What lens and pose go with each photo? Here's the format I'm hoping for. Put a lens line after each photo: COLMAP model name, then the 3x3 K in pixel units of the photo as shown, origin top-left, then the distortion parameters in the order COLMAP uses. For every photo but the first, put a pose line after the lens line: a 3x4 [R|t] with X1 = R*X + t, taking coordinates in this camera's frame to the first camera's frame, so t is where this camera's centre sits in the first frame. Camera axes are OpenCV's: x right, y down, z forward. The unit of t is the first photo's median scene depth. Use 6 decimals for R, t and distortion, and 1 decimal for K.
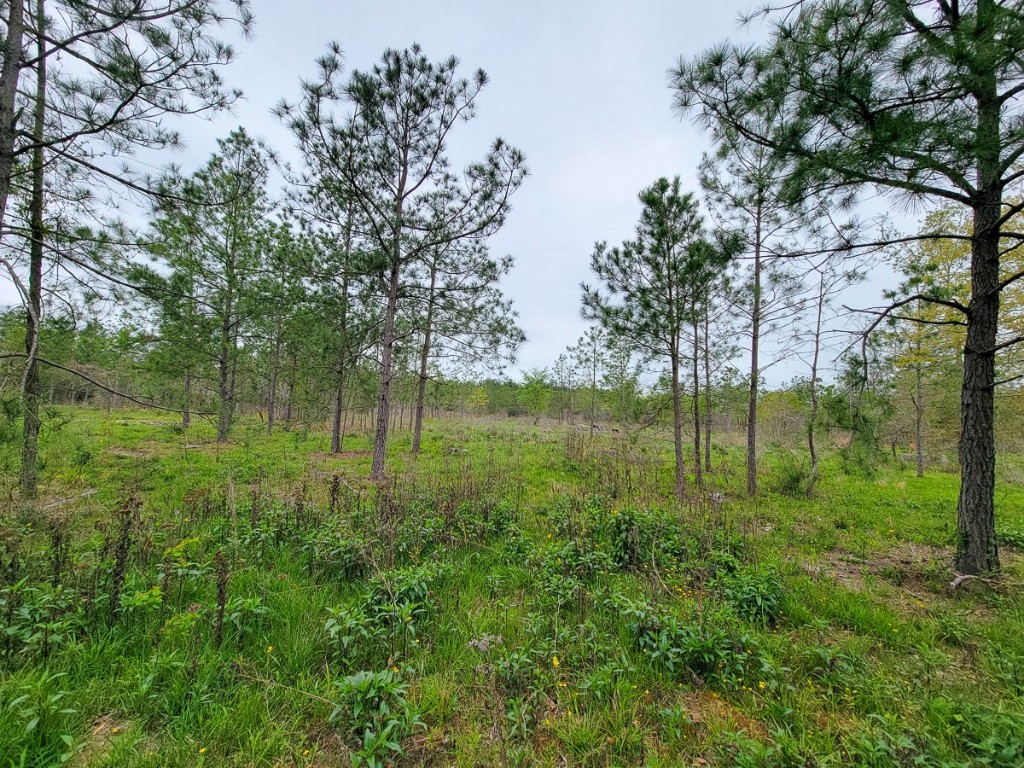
lens RADIAL K [[416.9, 0, 510.7], [0, 416.9, 386.5], [0, 0, 1]] dist [-0.002078, 0.000606]
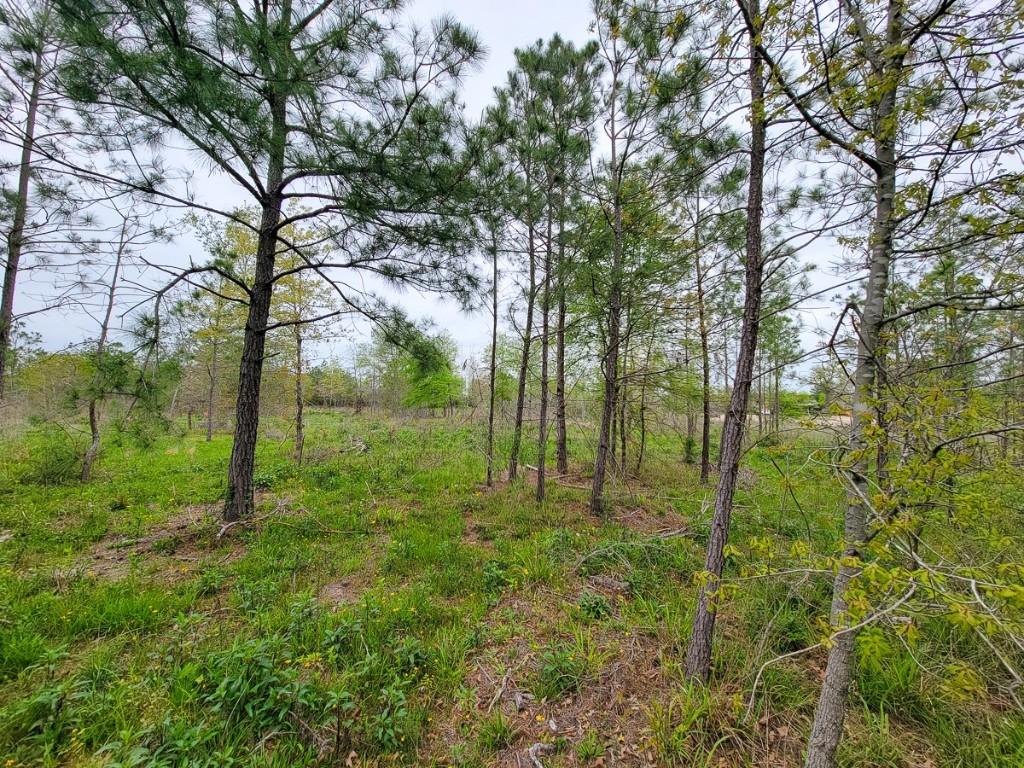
lens RADIAL K [[416.9, 0, 511.0], [0, 416.9, 387.2], [0, 0, 1]] dist [-0.002078, 0.000606]
pose [[0.180381, 0.013761, 0.983500, 0.090928], [-0.083602, 0.996498, 0.001390, 0.014782], [-0.980037, -0.082473, 0.180900, 0.060114]]
